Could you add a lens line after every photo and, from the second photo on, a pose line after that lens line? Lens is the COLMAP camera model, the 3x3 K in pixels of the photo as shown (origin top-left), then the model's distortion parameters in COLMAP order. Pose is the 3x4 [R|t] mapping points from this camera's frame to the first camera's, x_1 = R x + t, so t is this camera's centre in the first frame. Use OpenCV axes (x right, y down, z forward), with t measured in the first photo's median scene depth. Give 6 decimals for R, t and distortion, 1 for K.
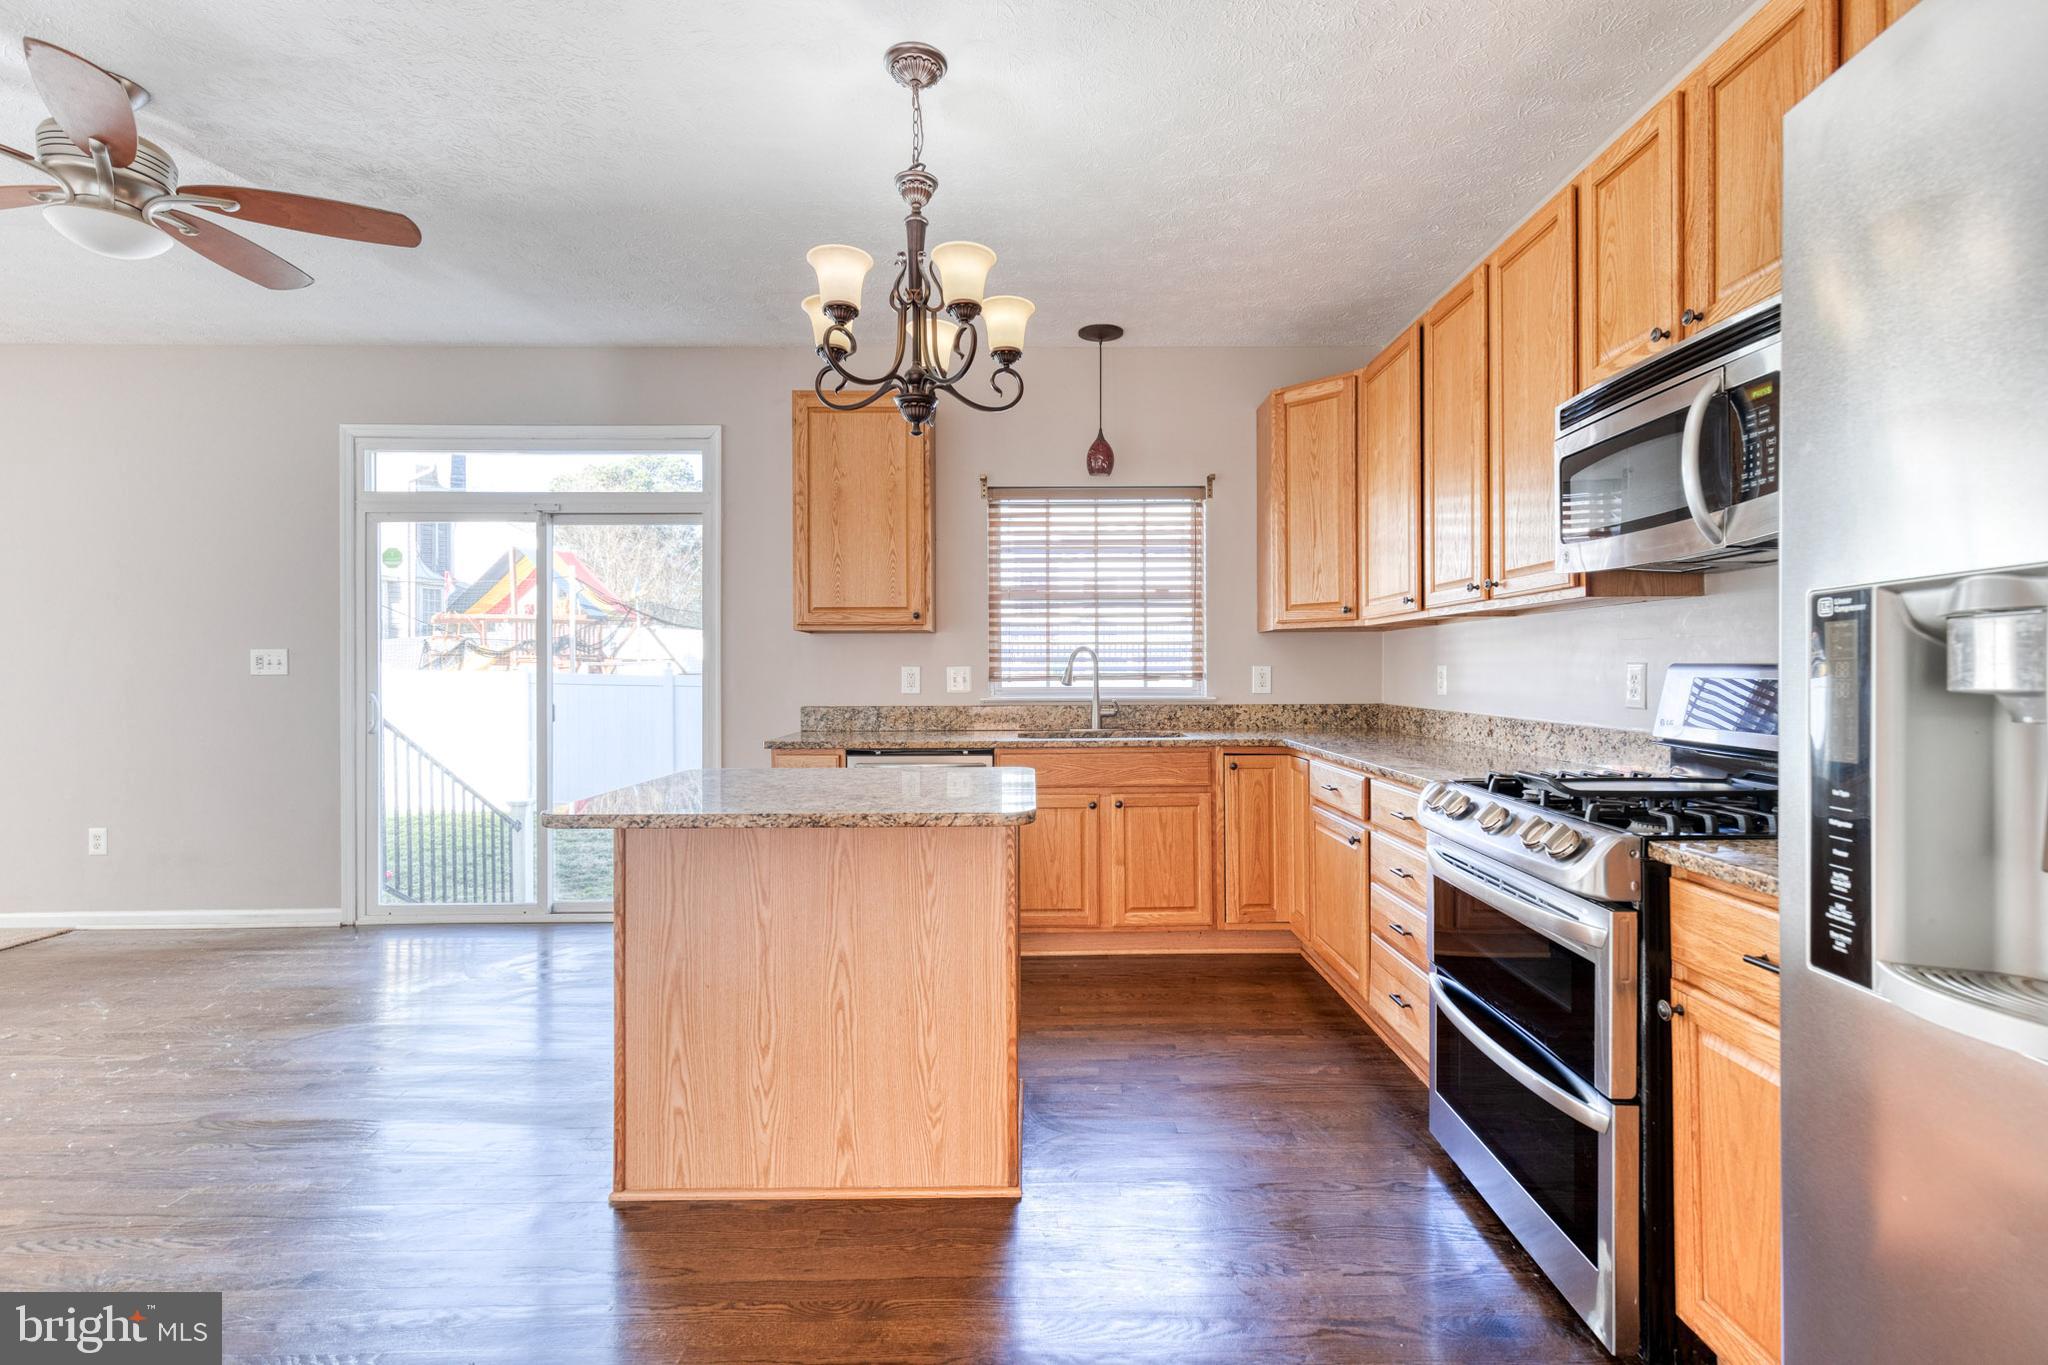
lens RADIAL K [[911.7, 0, 1046.0], [0, 911.7, 673.0], [0, 0, 1]] dist [0.010971, -0.001403]
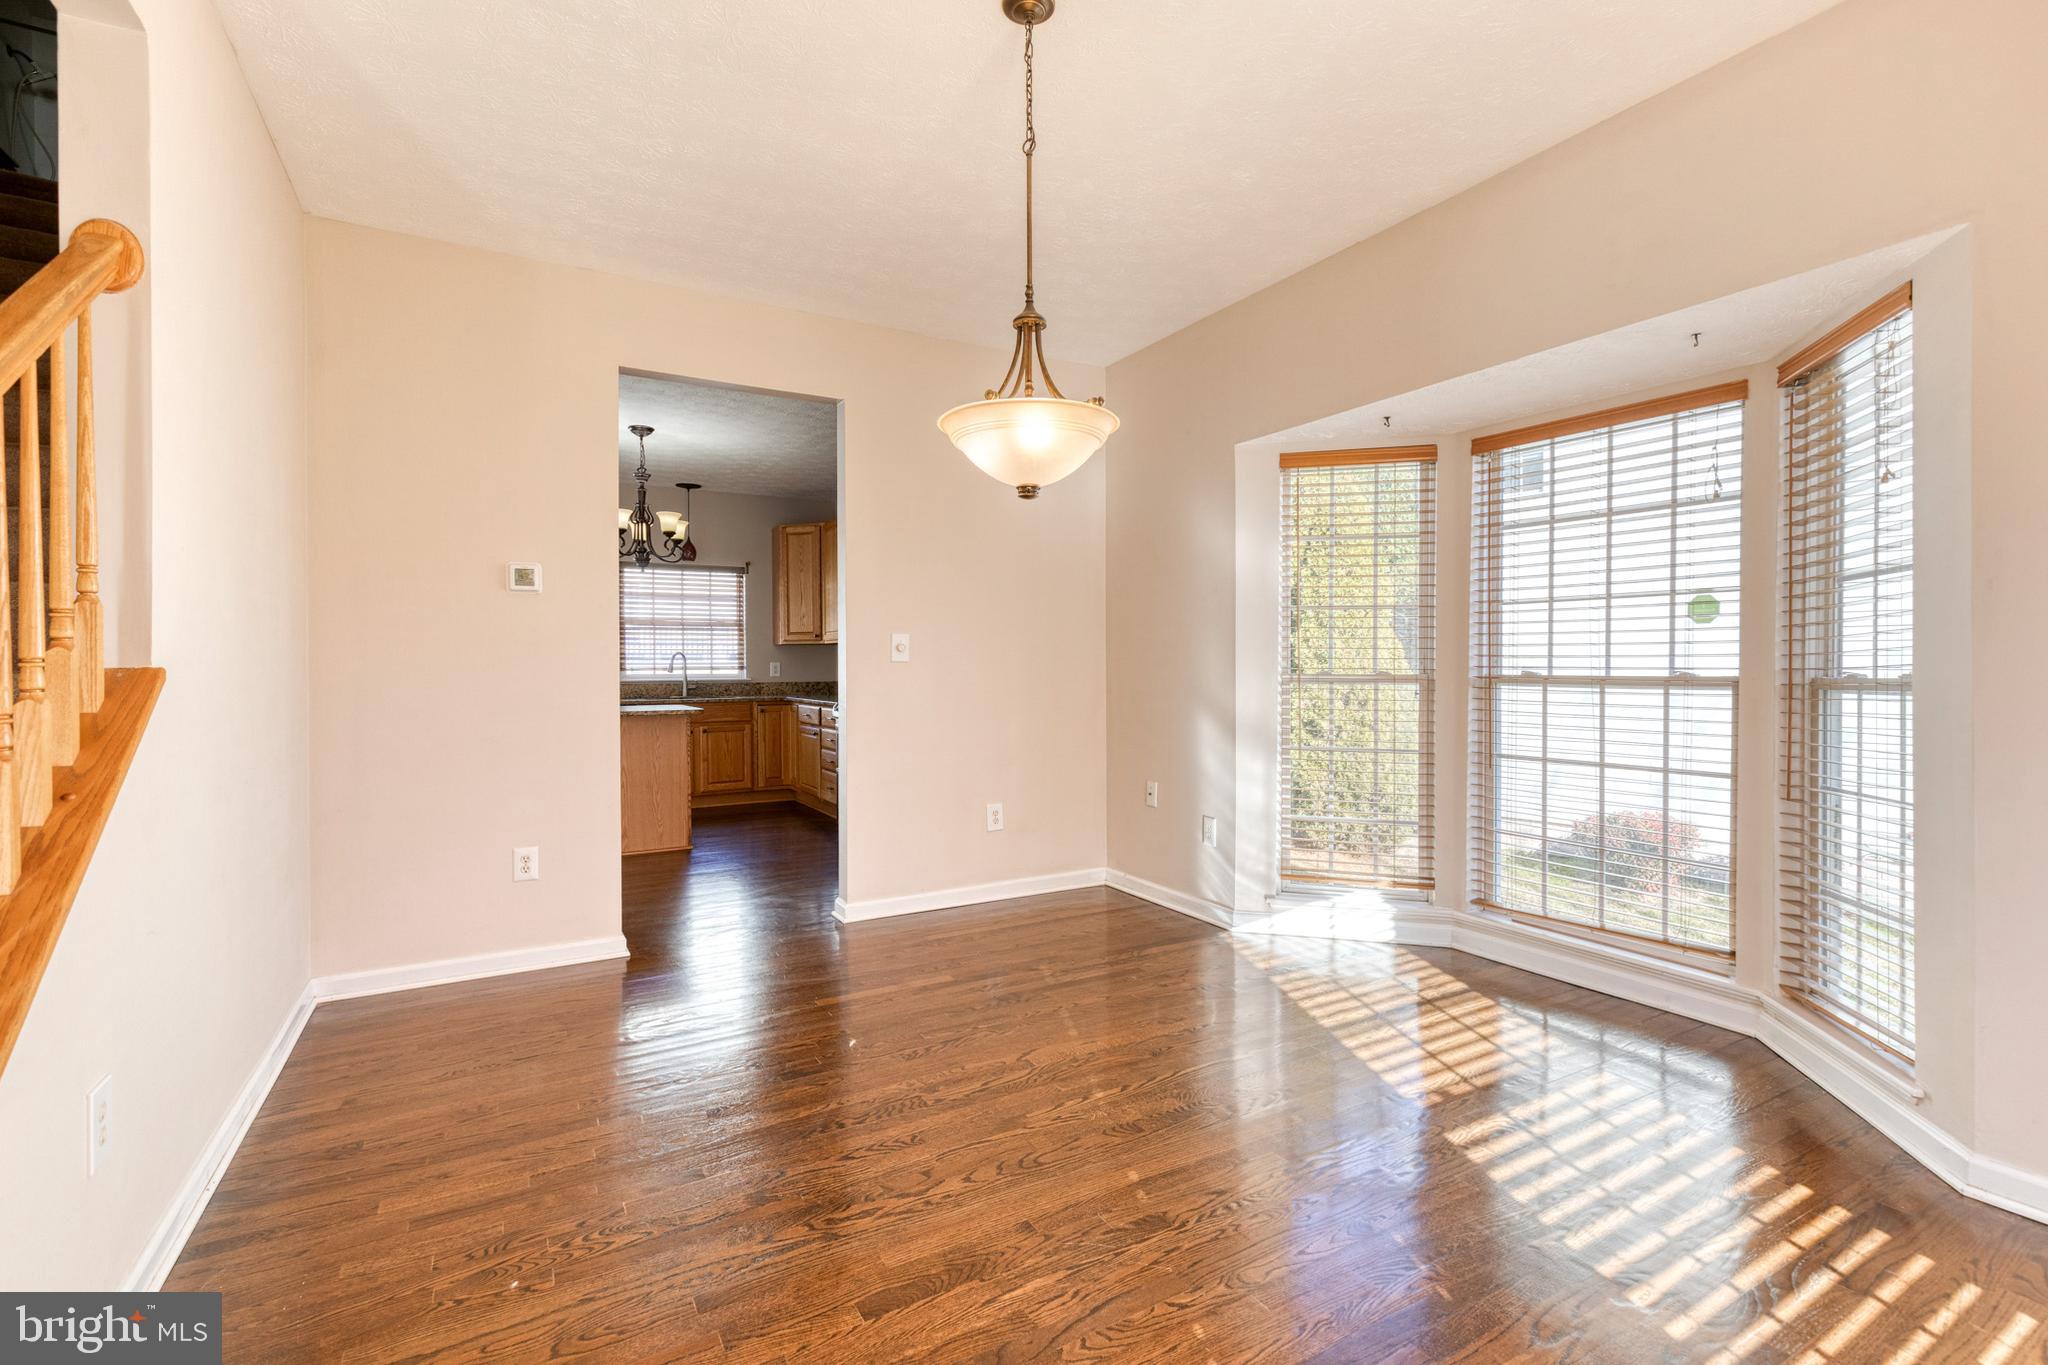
lens RADIAL K [[911.7, 0, 1030.1], [0, 911.7, 674.2], [0, 0, 1]] dist [0.010971, -0.001403]
pose [[0.869472, -0.006111, 0.493944, -0.287085], [0.003910, 0.999977, 0.005488, 0.010326], [-0.493966, -0.002841, 0.869476, -1.095796]]
